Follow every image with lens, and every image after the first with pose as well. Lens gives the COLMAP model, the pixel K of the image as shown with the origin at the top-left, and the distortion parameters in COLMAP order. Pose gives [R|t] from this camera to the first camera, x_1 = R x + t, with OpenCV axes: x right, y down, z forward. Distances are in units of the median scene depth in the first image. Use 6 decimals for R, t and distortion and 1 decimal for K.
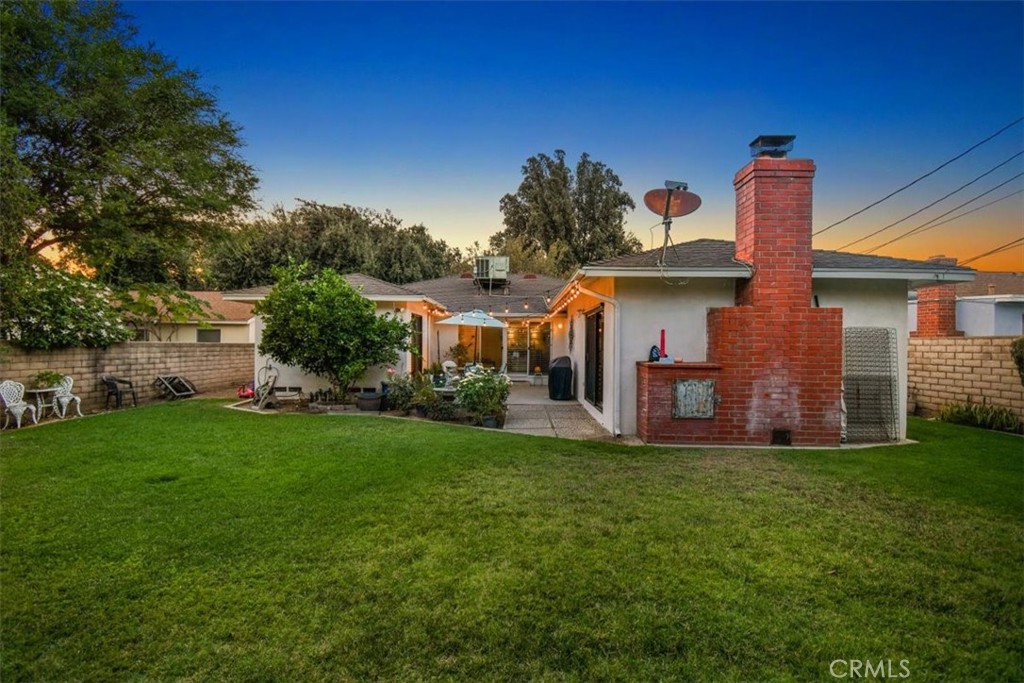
lens RADIAL K [[454.1, 0, 508.9], [0, 454.1, 341.4], [0, 0, 1]] dist [0.001147, 0.000397]
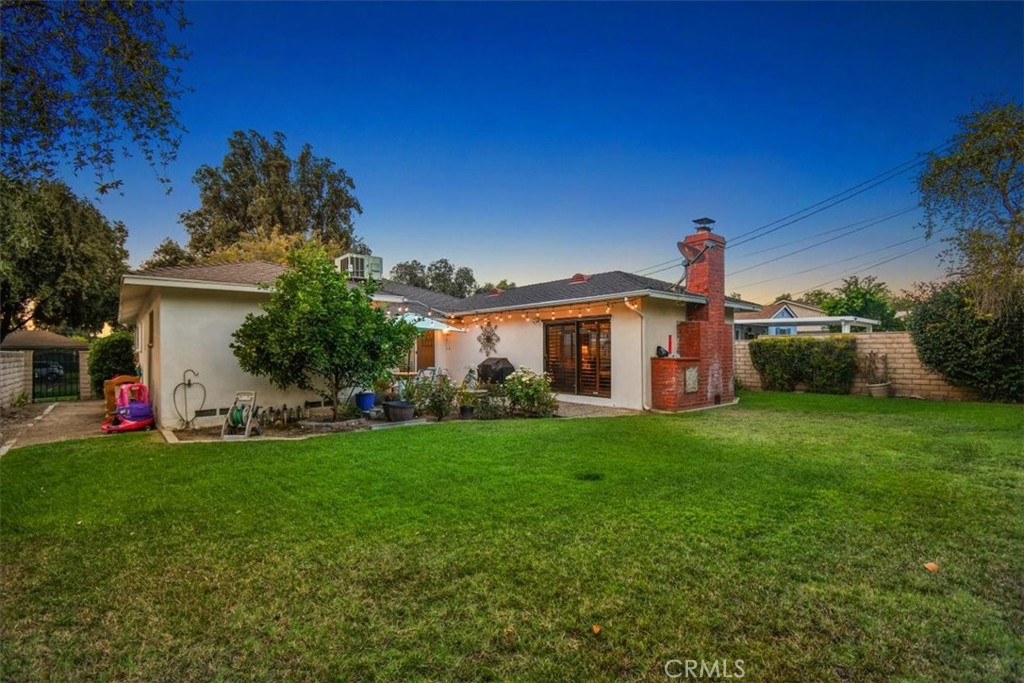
lens RADIAL K [[454.1, 0, 508.9], [0, 454.1, 341.4], [0, 0, 1]] dist [0.001147, 0.000397]
pose [[0.754859, -0.001676, 0.655885, -0.647026], [0.007791, 0.999949, -0.006412, -0.000199], [-0.655841, 0.009950, 0.754833, 0.139767]]
